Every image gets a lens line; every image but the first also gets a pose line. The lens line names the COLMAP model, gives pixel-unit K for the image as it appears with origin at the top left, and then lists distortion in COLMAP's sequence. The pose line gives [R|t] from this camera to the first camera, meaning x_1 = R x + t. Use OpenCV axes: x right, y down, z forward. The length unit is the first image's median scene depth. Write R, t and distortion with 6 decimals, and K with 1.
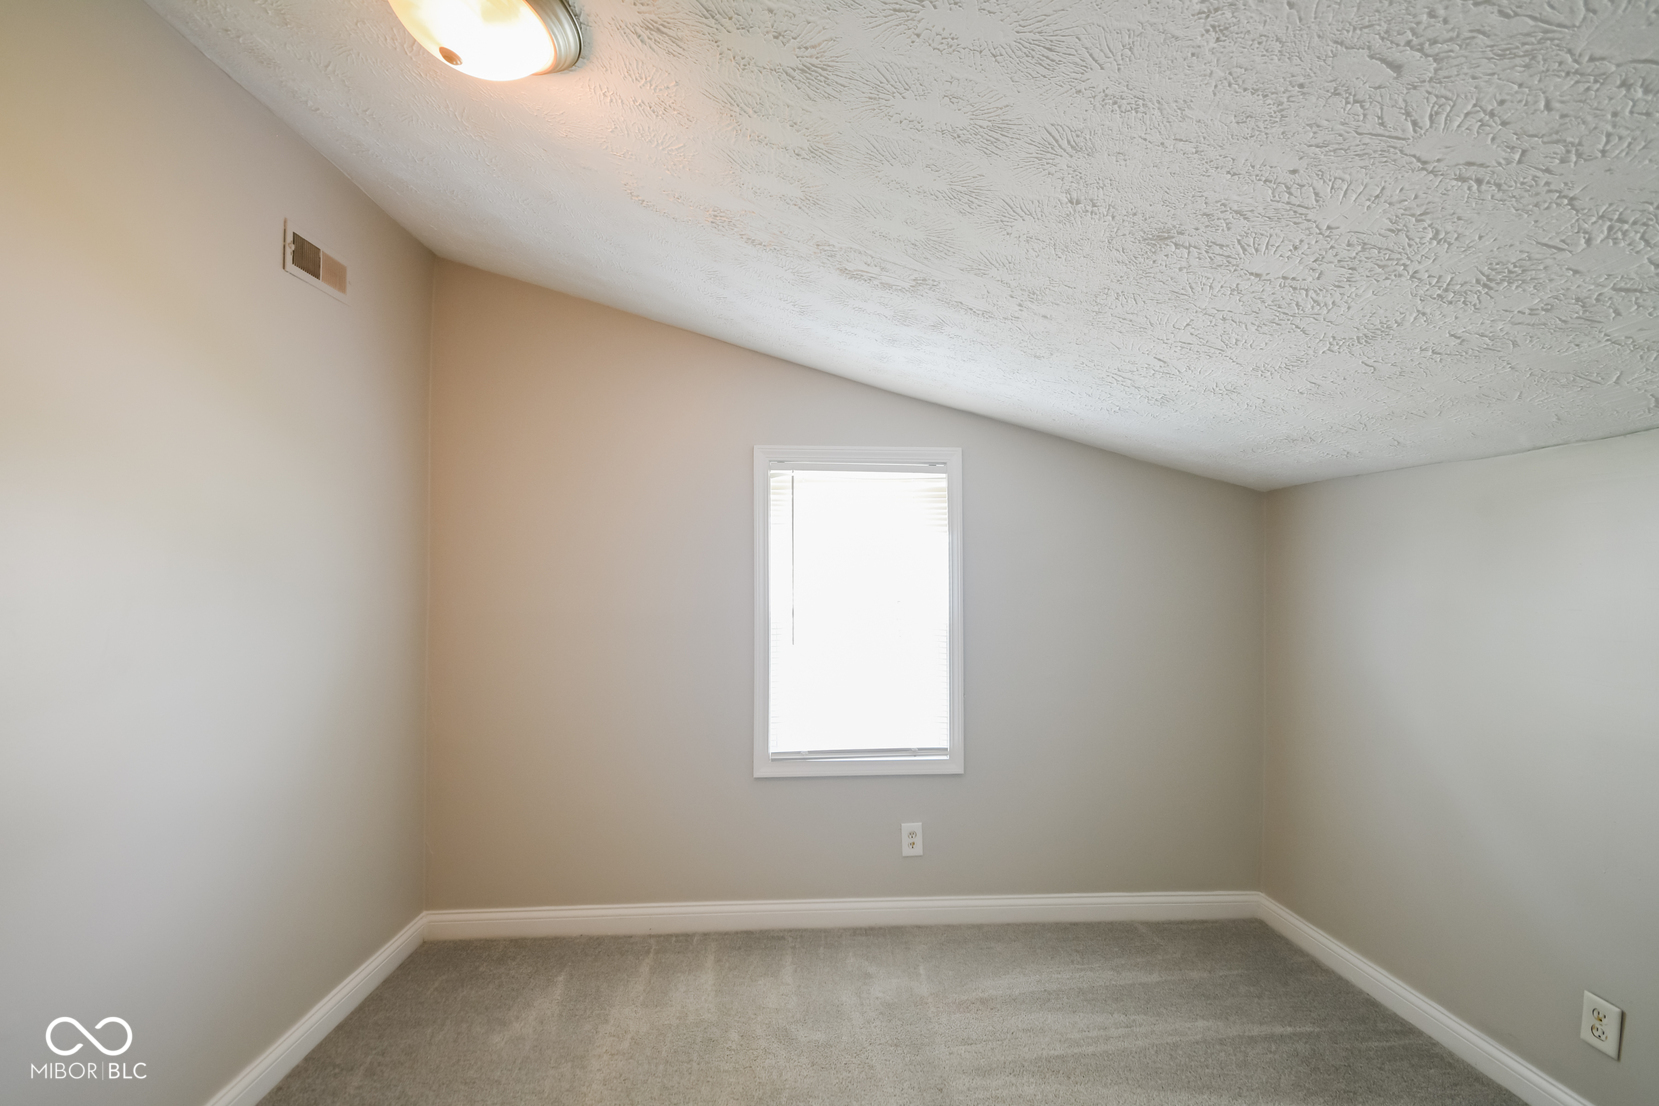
lens RADIAL K [[714.5, 0, 834.4], [0, 714.5, 578.6], [0, 0, 1]] dist [-0.000451, -0.000153]
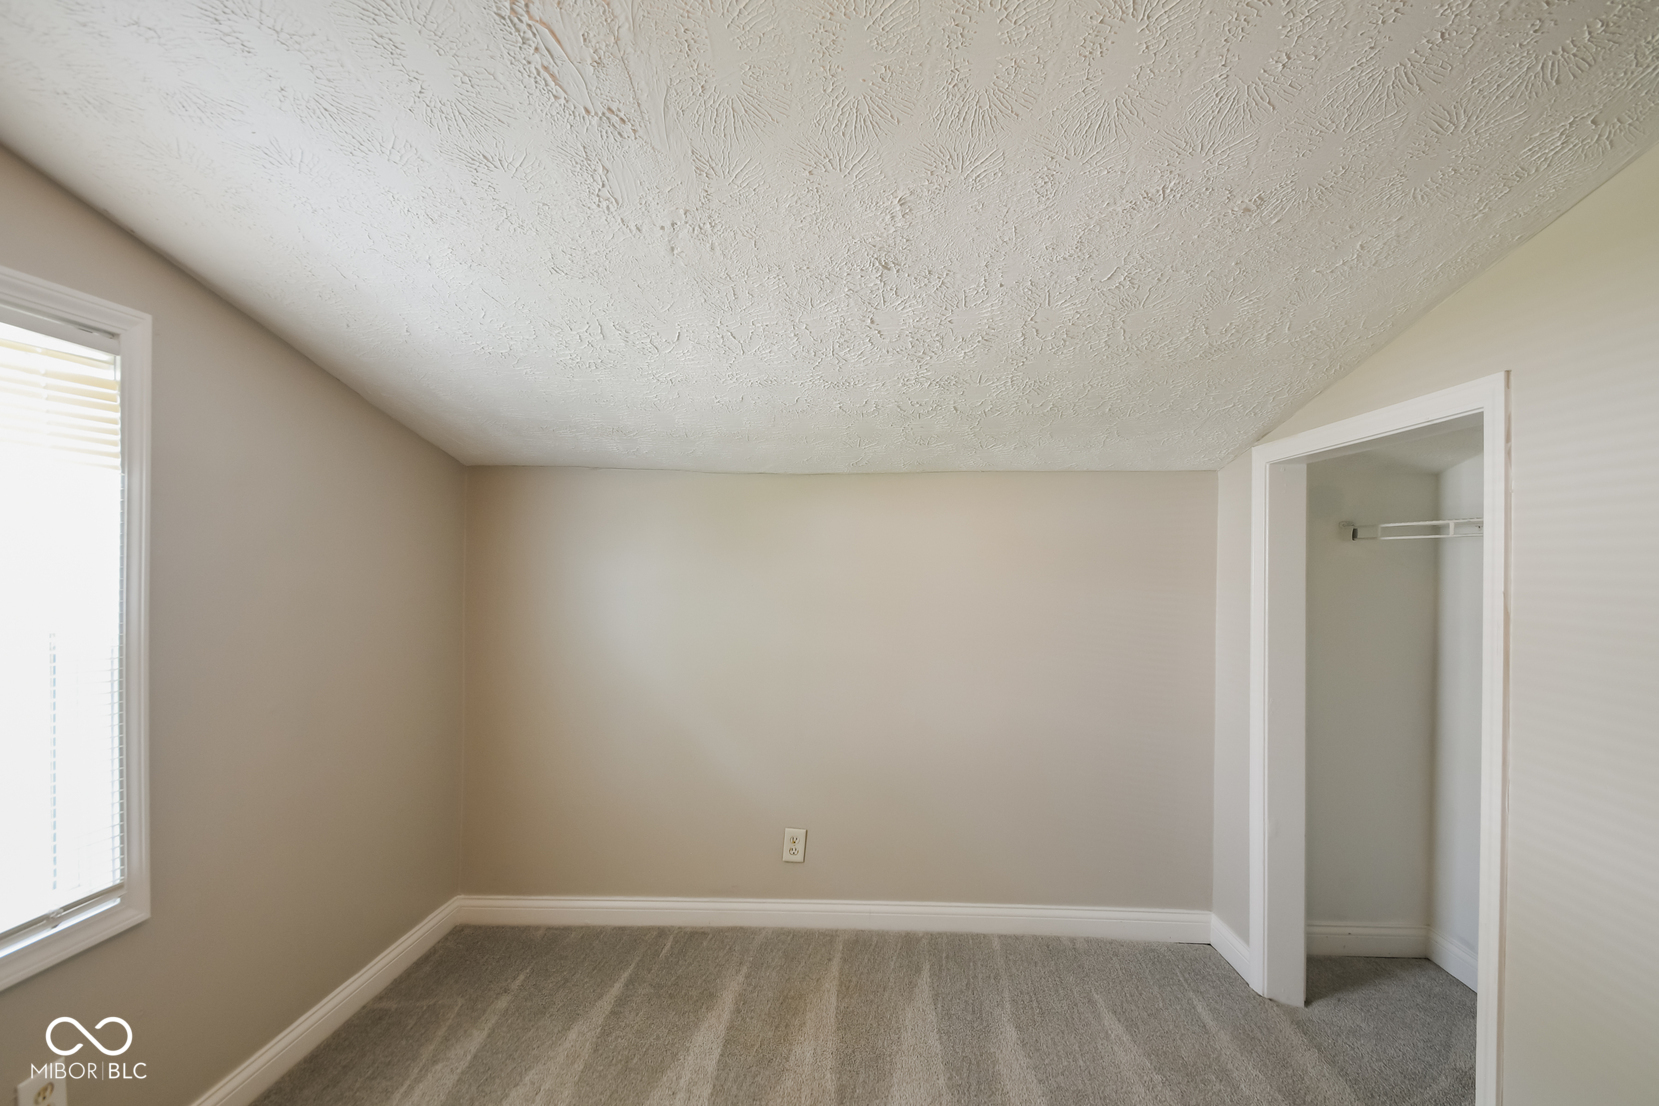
lens RADIAL K [[748.7, 0, 833.2], [0, 748.7, 561.1], [0, 0, 1]] dist [-0.001013, -0.000123]
pose [[0.116618, -0.003027, 0.993172, -0.325025], [-0.013269, 0.999901, 0.004606, -0.007305], [-0.993088, -0.013716, 0.116566, 0.424932]]
